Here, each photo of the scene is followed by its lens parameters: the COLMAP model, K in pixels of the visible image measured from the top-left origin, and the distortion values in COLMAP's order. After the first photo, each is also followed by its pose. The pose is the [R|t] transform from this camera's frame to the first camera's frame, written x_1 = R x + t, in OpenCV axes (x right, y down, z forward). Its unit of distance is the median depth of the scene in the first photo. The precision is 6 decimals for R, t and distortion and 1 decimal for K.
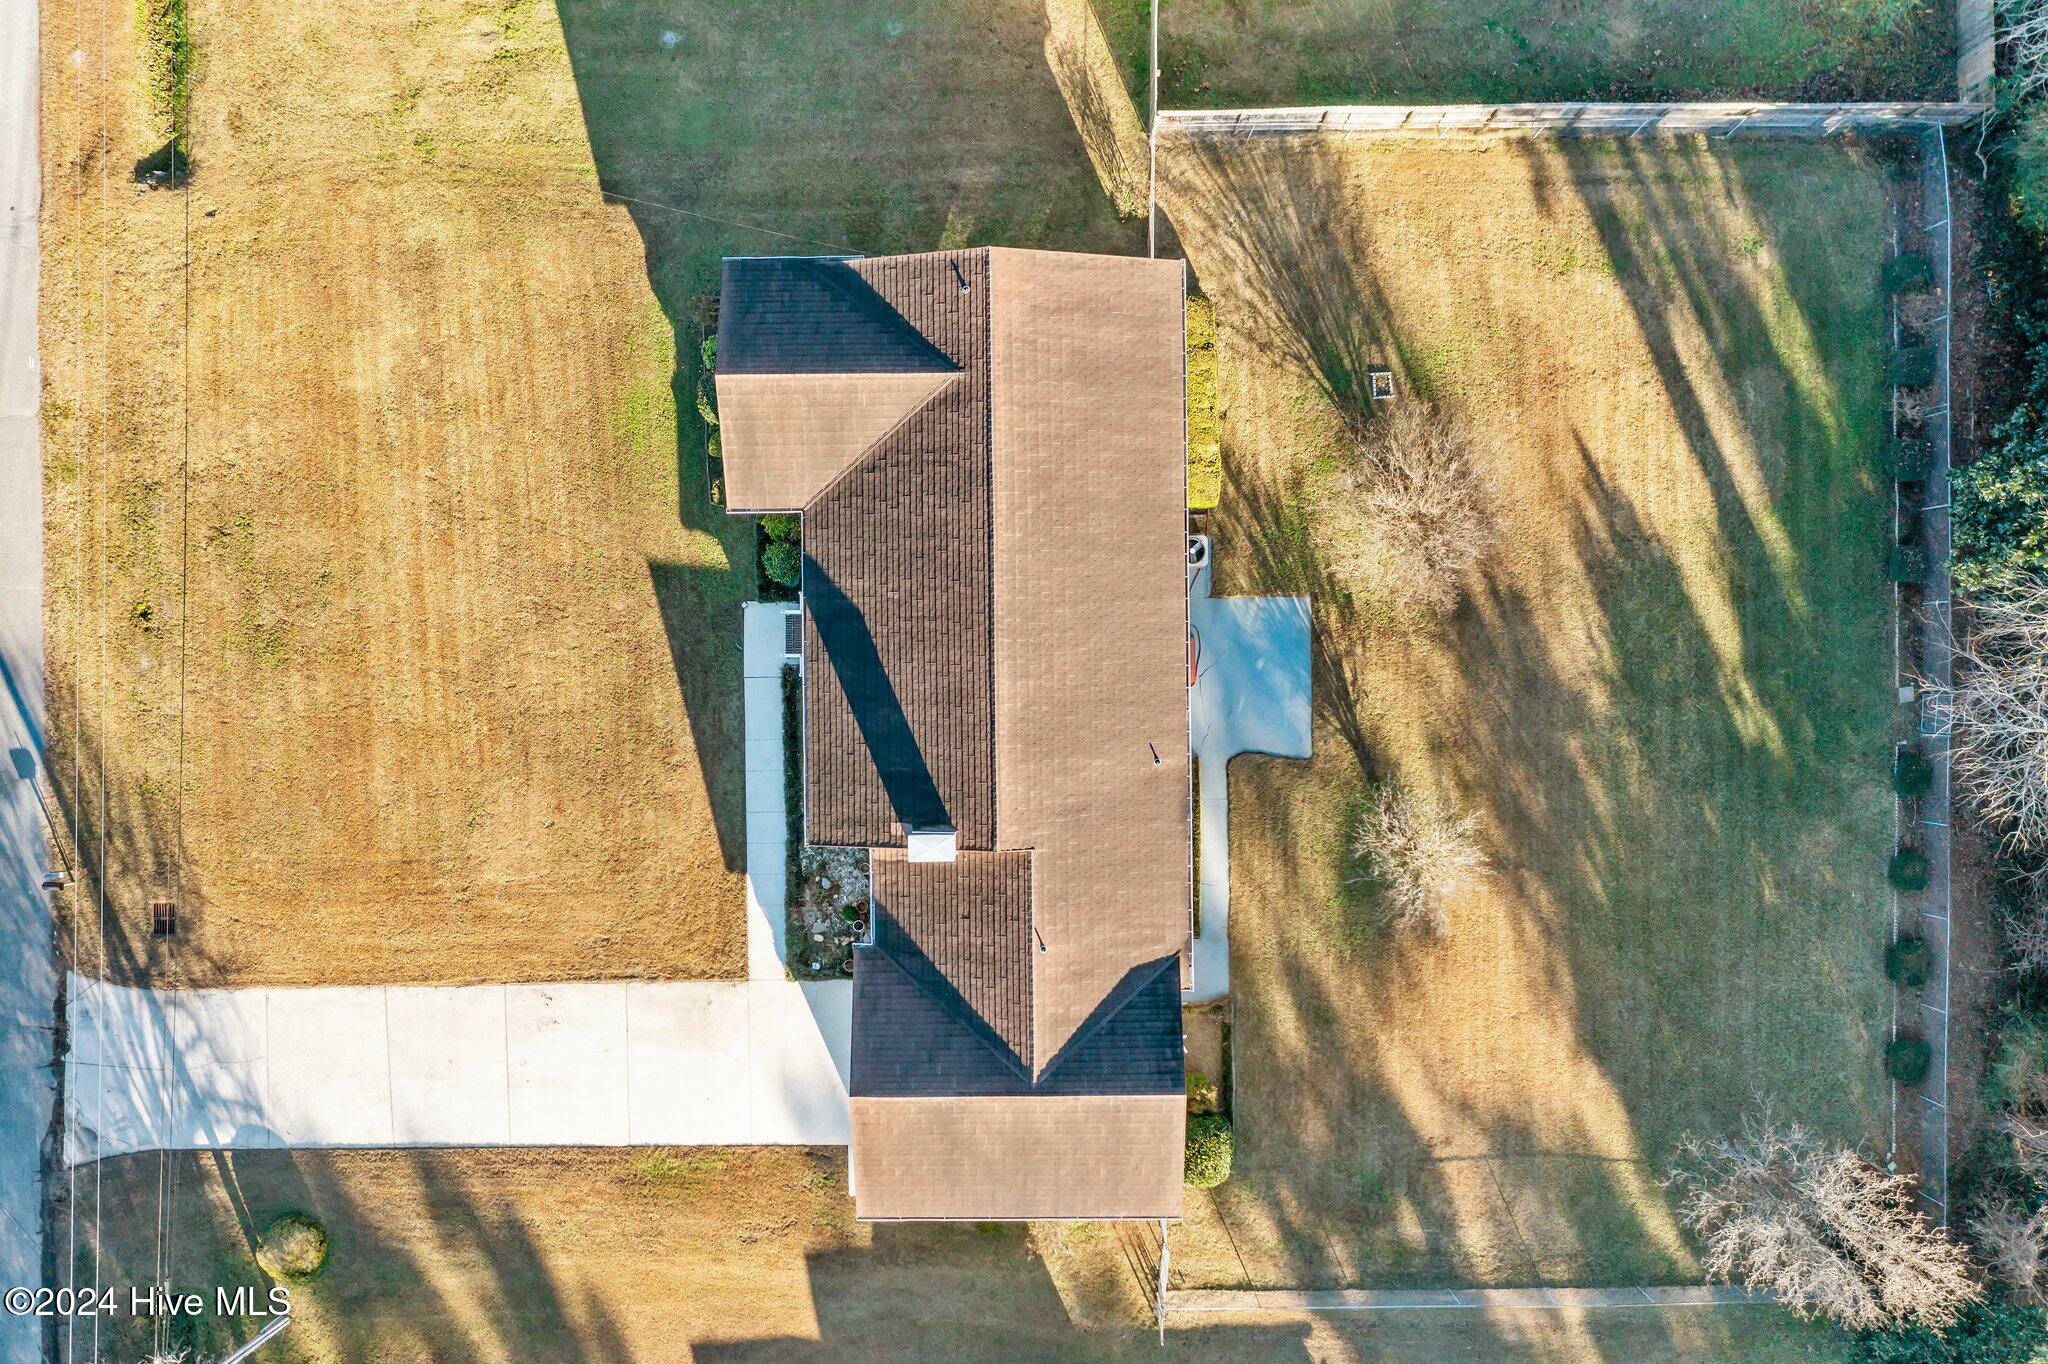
lens RADIAL K [[1610.4, 0, 1017.6], [0, 1610.4, 694.3], [0, 0, 1]] dist [-0.016395, -0.003925]
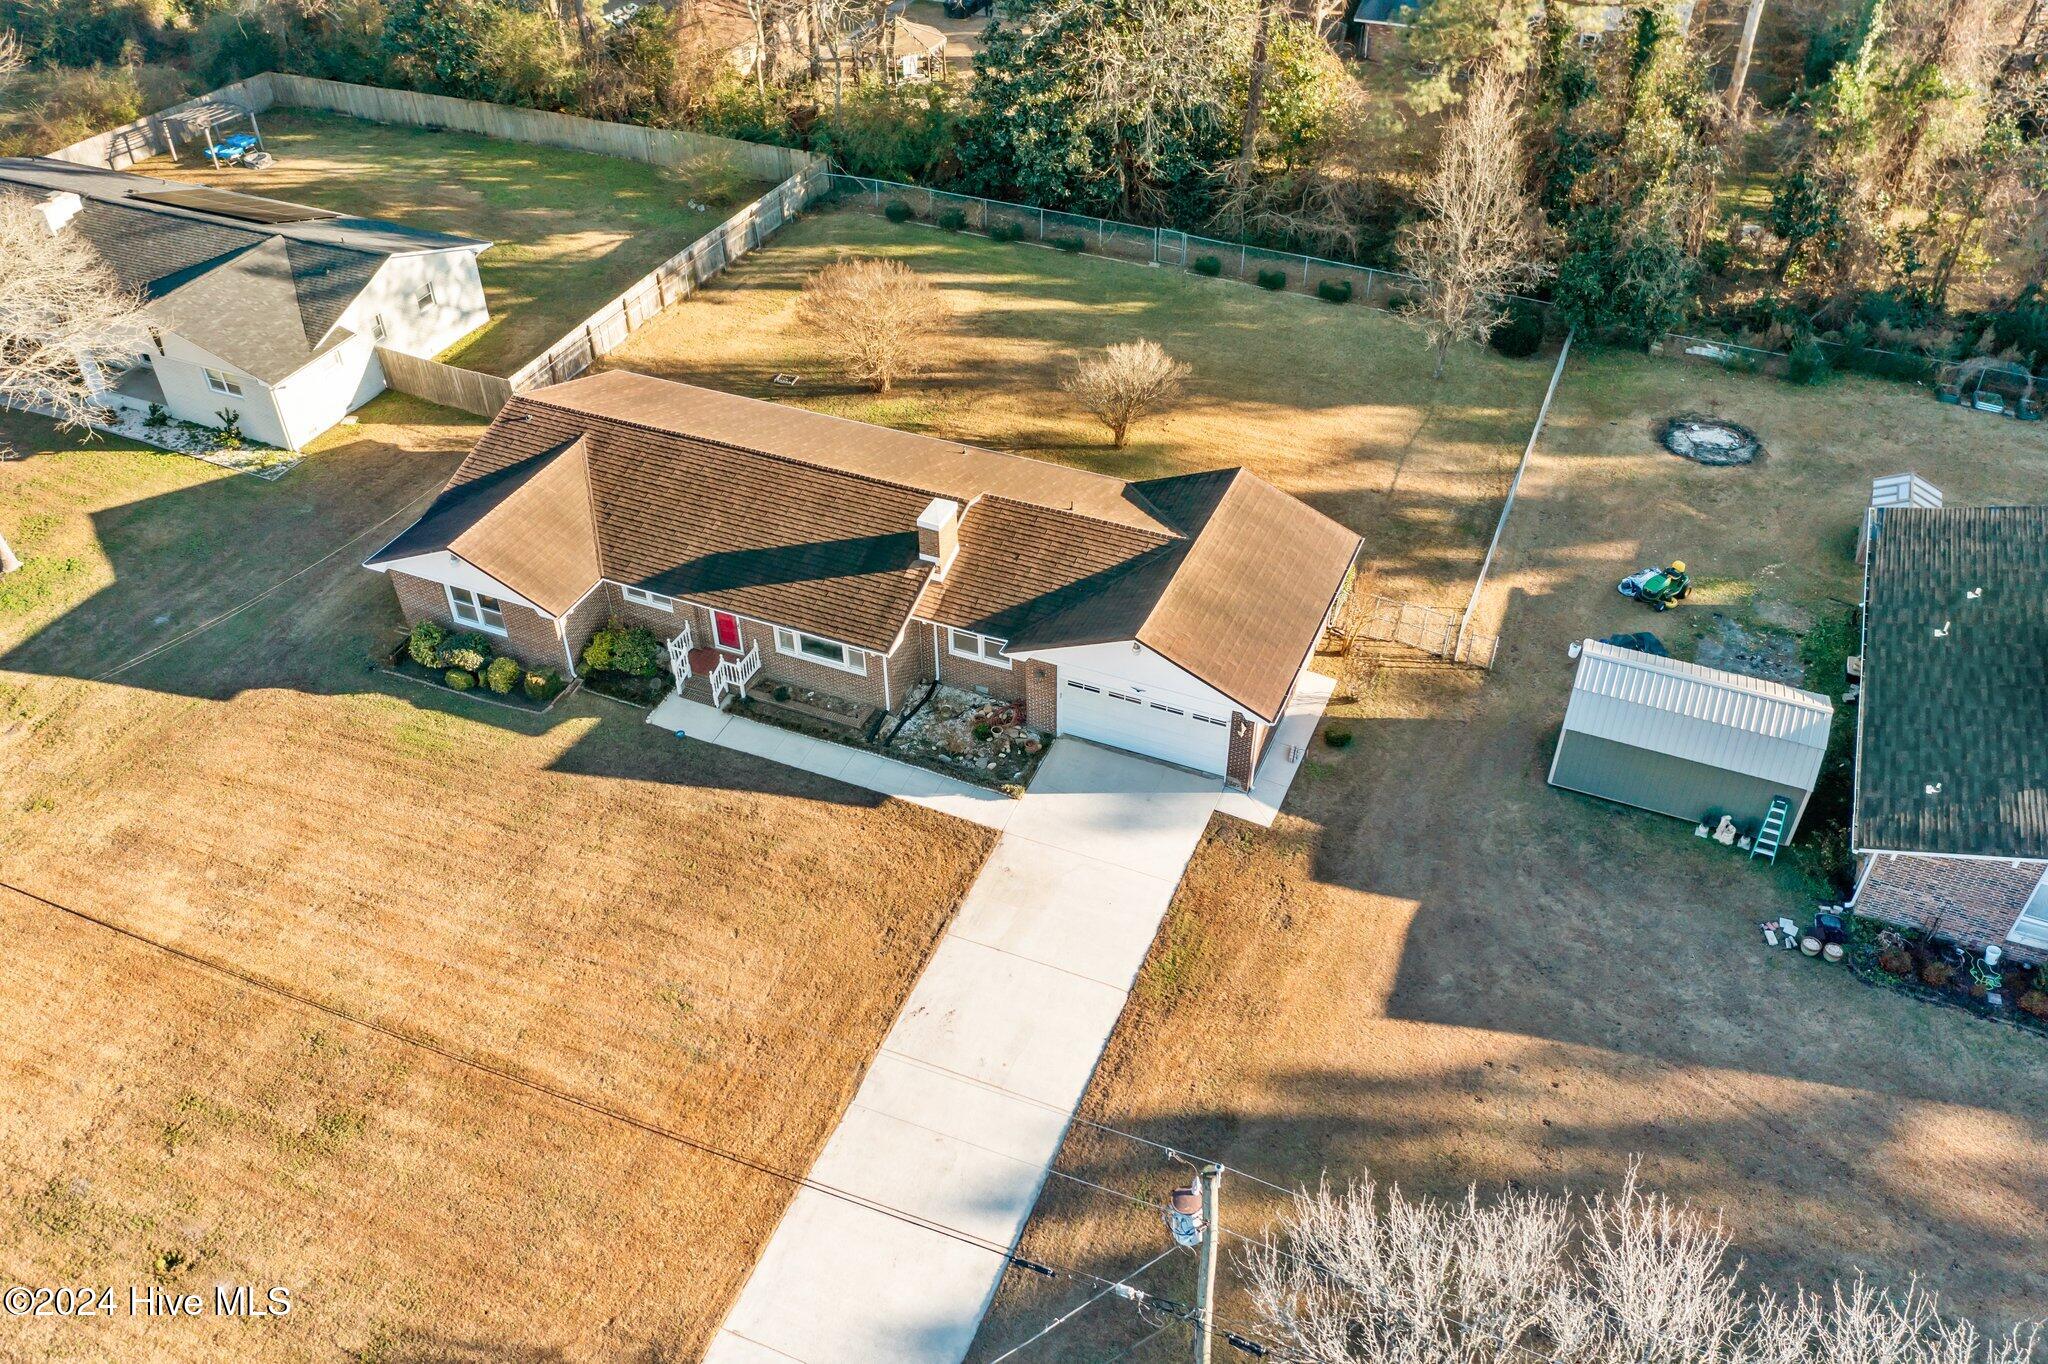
lens RADIAL K [[1614.9, 0, 1013.0], [0, 1614.9, 680.8], [0, 0, 1]] dist [-0.024359, 0.010099]
pose [[0.409210, -0.576553, 0.707201, -0.752388], [0.912224, 0.241661, -0.330827, 0.460846], [0.019836, 0.780504, 0.624836, 0.376983]]
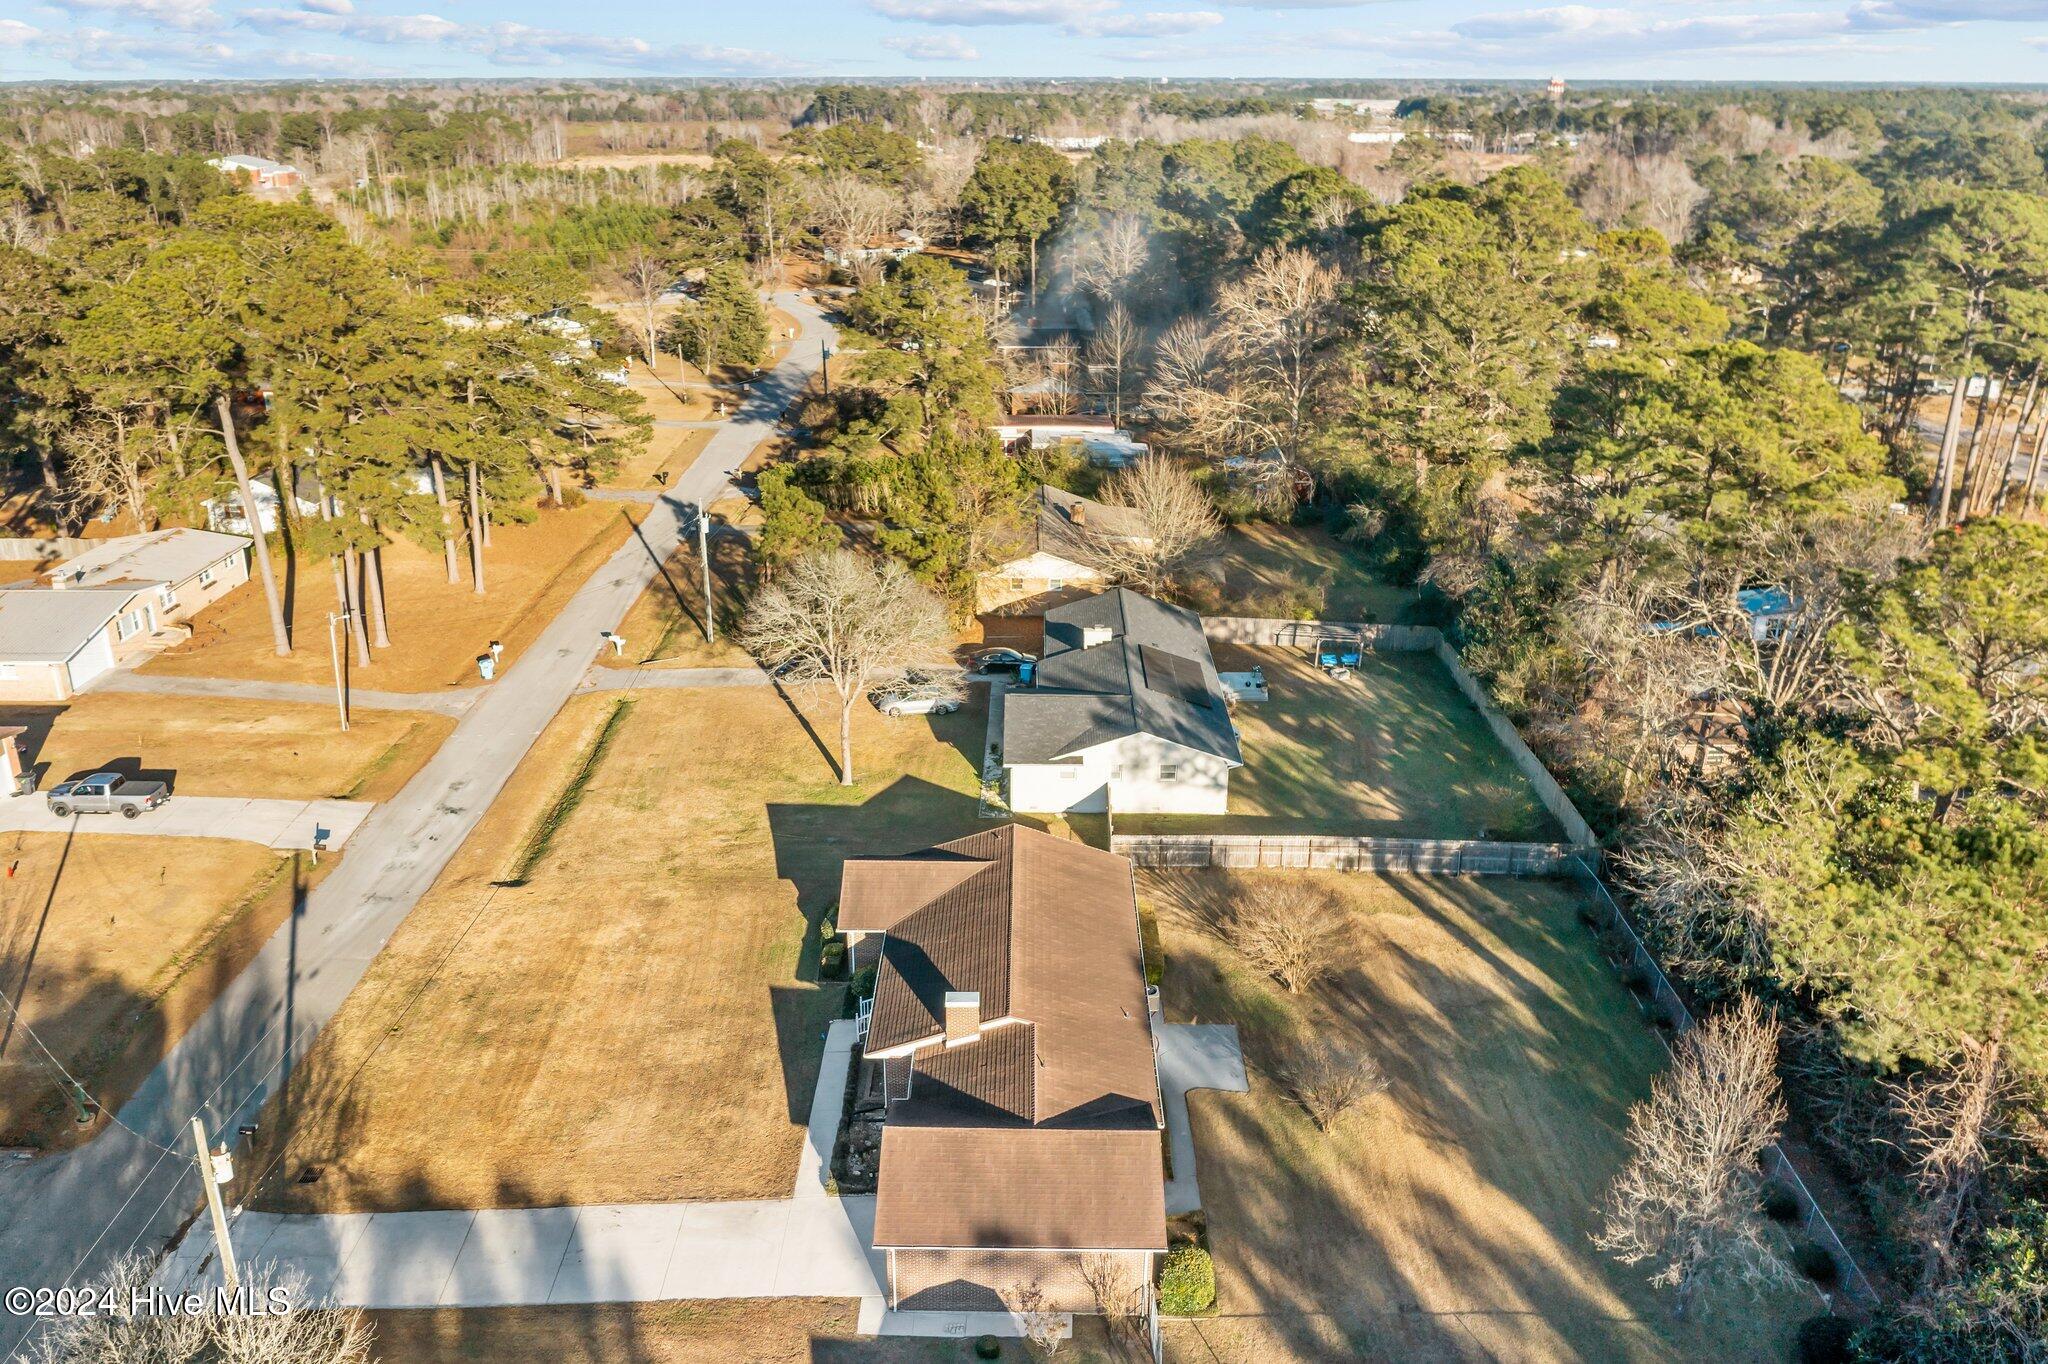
lens RADIAL K [[1616.5, 0, 1028.9], [0, 1616.5, 687.0], [0, 0, 1]] dist [-0.030835, -0.002375]
pose [[0.999844, 0.014295, -0.010394, 0.012523], [-0.014680, 0.344104, -0.938817, 1.157296], [-0.009843, 0.938823, 0.344260, 0.242241]]
